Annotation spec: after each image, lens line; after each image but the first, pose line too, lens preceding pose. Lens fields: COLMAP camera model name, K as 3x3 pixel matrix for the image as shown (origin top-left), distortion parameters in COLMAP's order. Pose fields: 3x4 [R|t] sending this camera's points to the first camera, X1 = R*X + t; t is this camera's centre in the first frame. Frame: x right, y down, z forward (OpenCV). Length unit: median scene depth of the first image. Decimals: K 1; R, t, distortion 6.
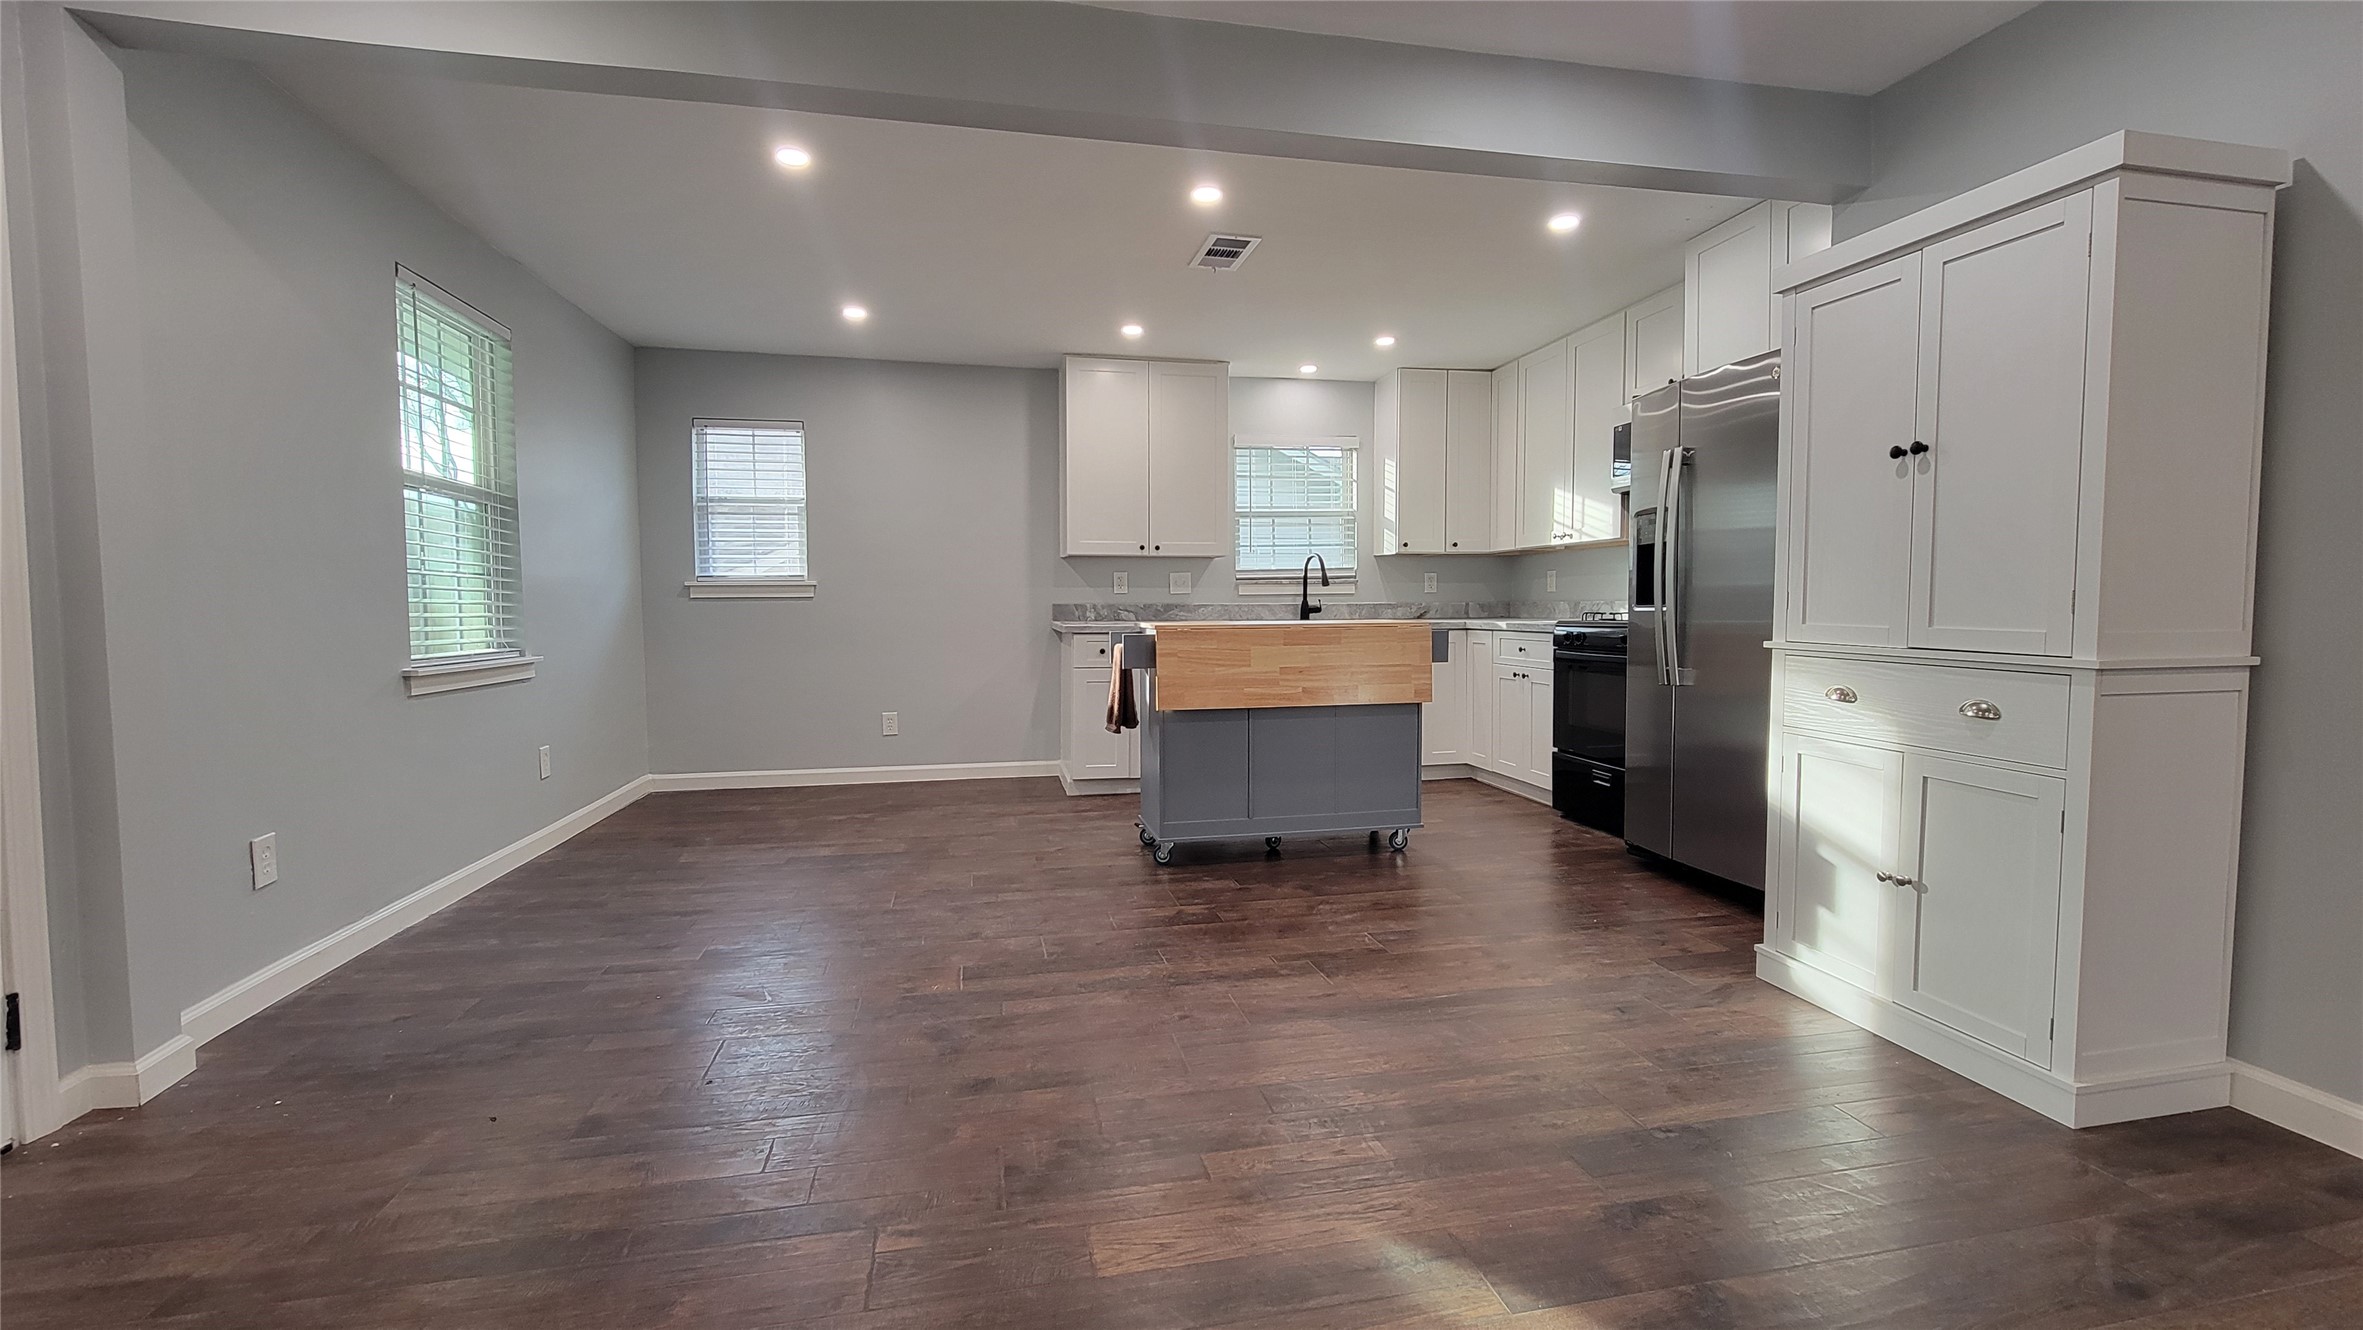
lens RADIAL K [[965.3, 0, 1160.2], [0, 965.3, 643.6], [0, 0, 1]] dist [-0.004843, -0.000492]
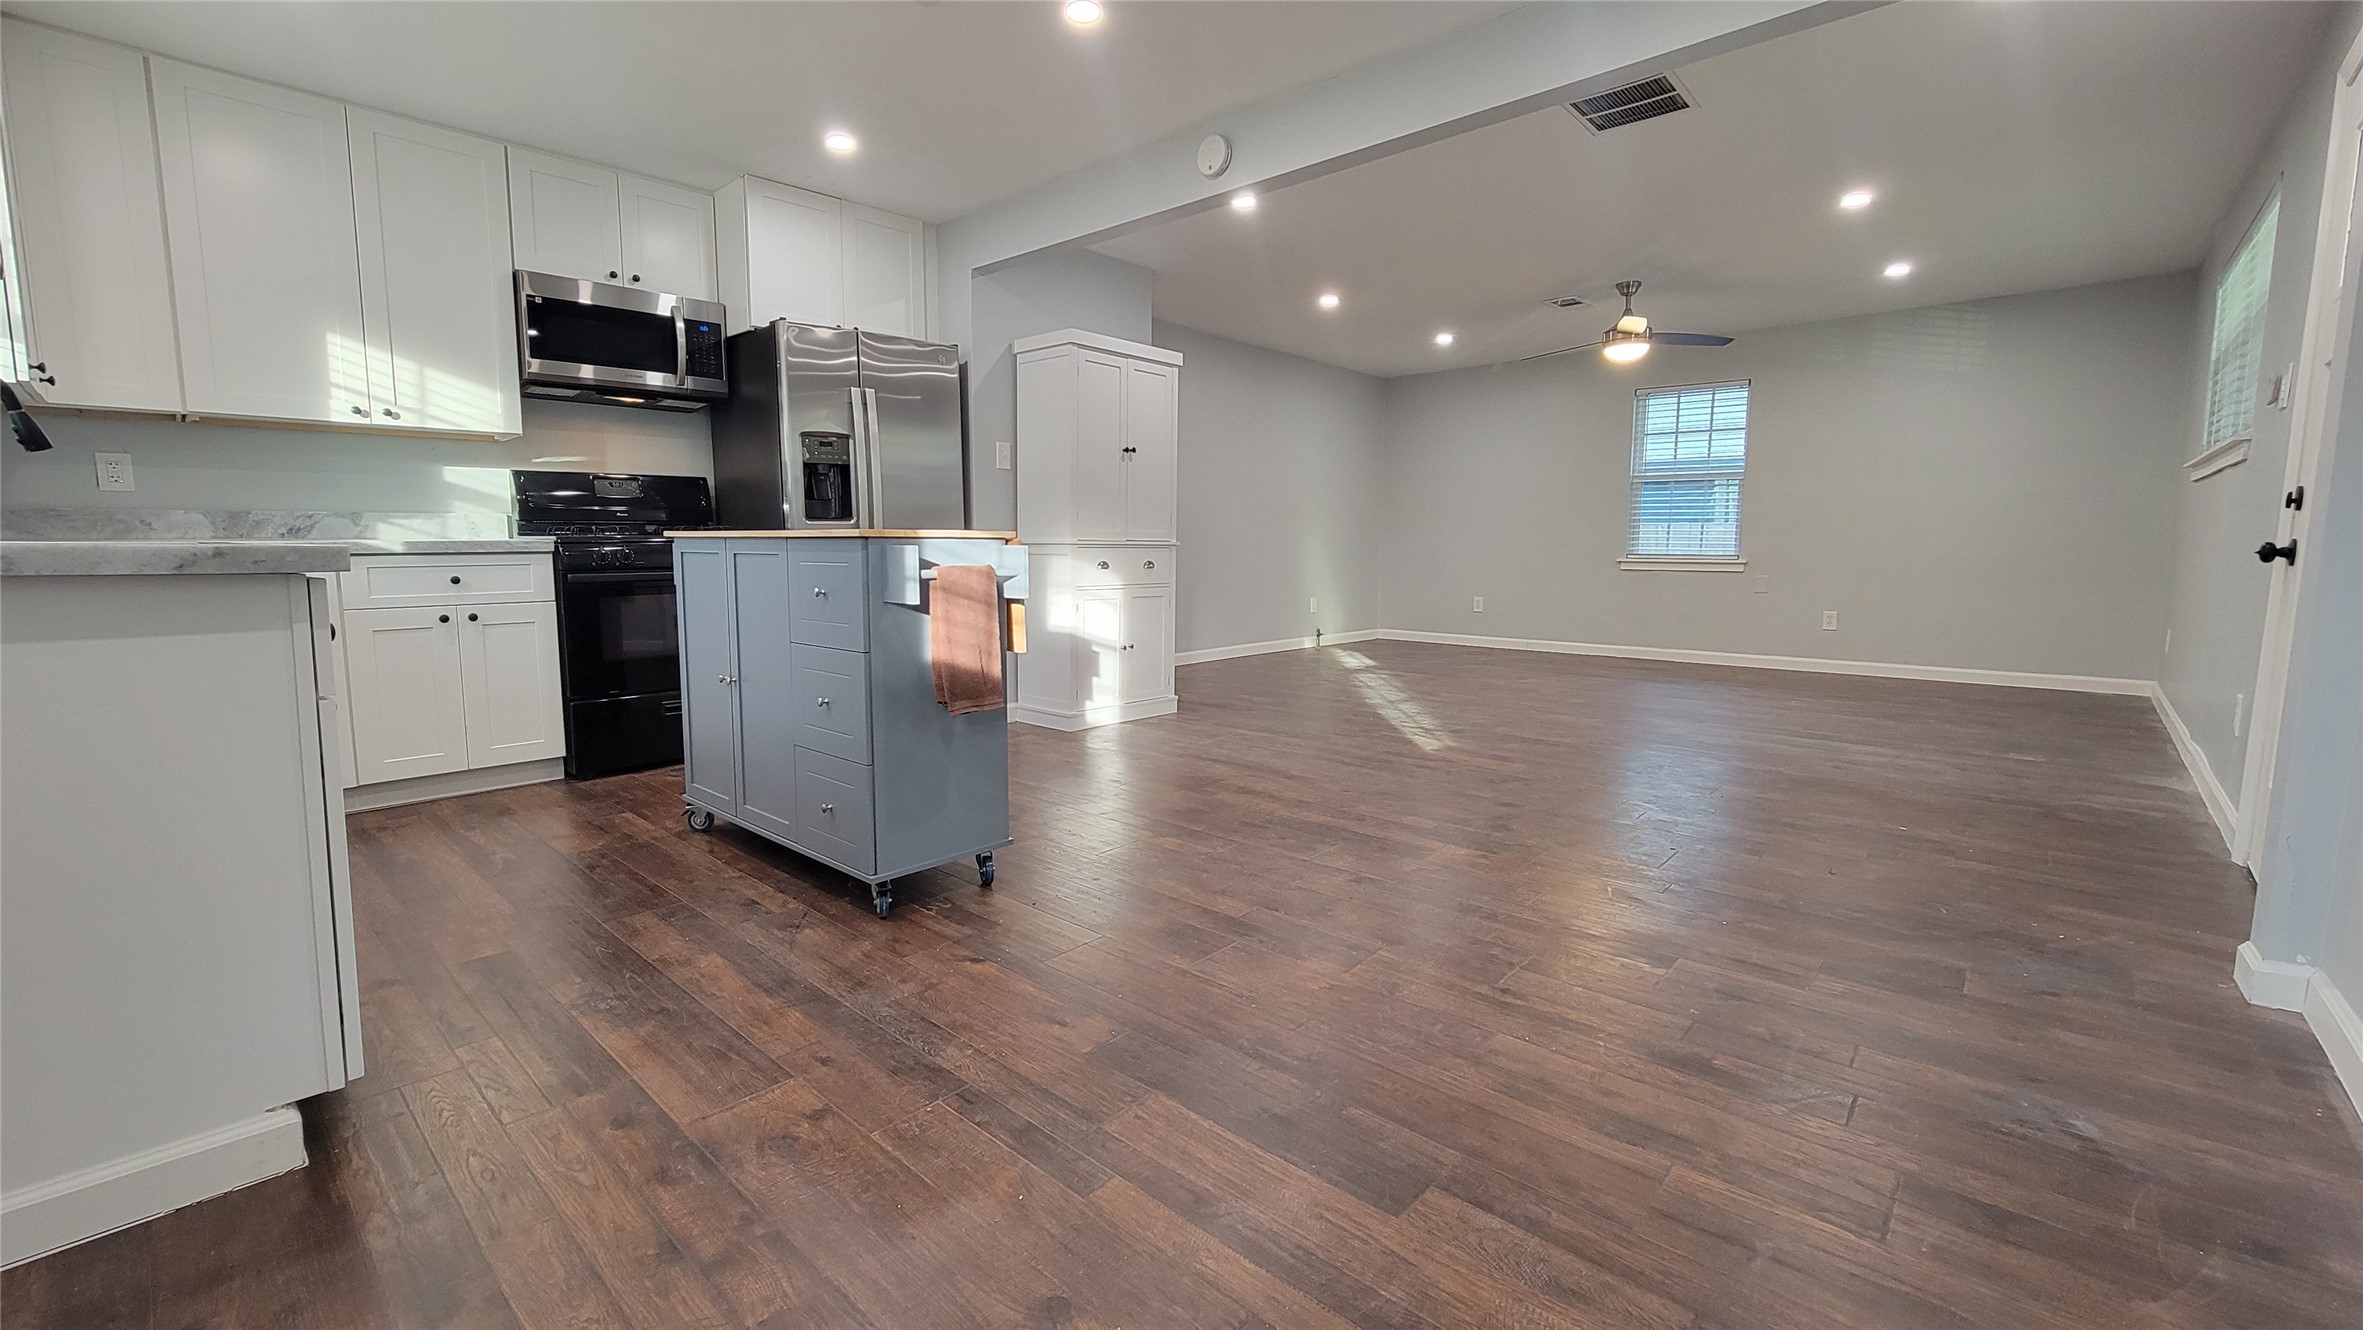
lens RADIAL K [[965.3, 0, 1161.6], [0, 965.3, 643.1], [0, 0, 1]] dist [-0.004843, -0.000492]
pose [[-0.588426, -0.082037, 0.804379, -0.580104], [0.036409, 0.991142, 0.127719, -0.022965], [-0.807731, 0.104440, -0.580226, 1.220042]]
